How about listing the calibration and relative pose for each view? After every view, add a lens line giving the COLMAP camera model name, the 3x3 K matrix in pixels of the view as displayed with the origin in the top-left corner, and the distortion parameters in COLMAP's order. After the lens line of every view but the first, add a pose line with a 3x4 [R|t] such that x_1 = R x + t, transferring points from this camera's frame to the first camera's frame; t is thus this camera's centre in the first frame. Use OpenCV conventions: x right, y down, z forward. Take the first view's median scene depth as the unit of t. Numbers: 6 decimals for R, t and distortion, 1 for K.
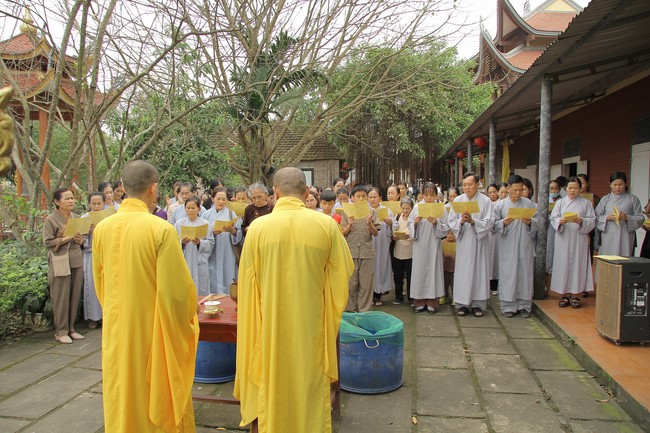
lens RADIAL K [[504.0, 0, 327.2], [0, 504.0, 194.2], [0, 0, 1]] dist [-0.202655, 0.148082]
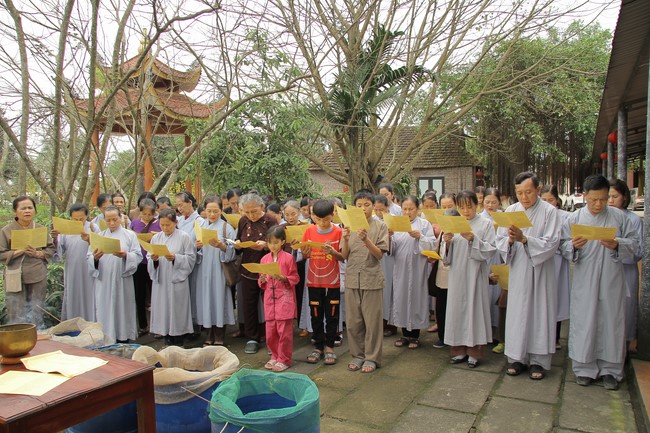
lens RADIAL K [[504.0, 0, 327.2], [0, 504.0, 194.2], [0, 0, 1]] dist [-0.202655, 0.148082]
pose [[0.947238, -0.012789, -0.320274, 0.248169], [0.005465, 0.999703, -0.023757, 0.005853], [0.320483, 0.020753, 0.947027, 0.266634]]
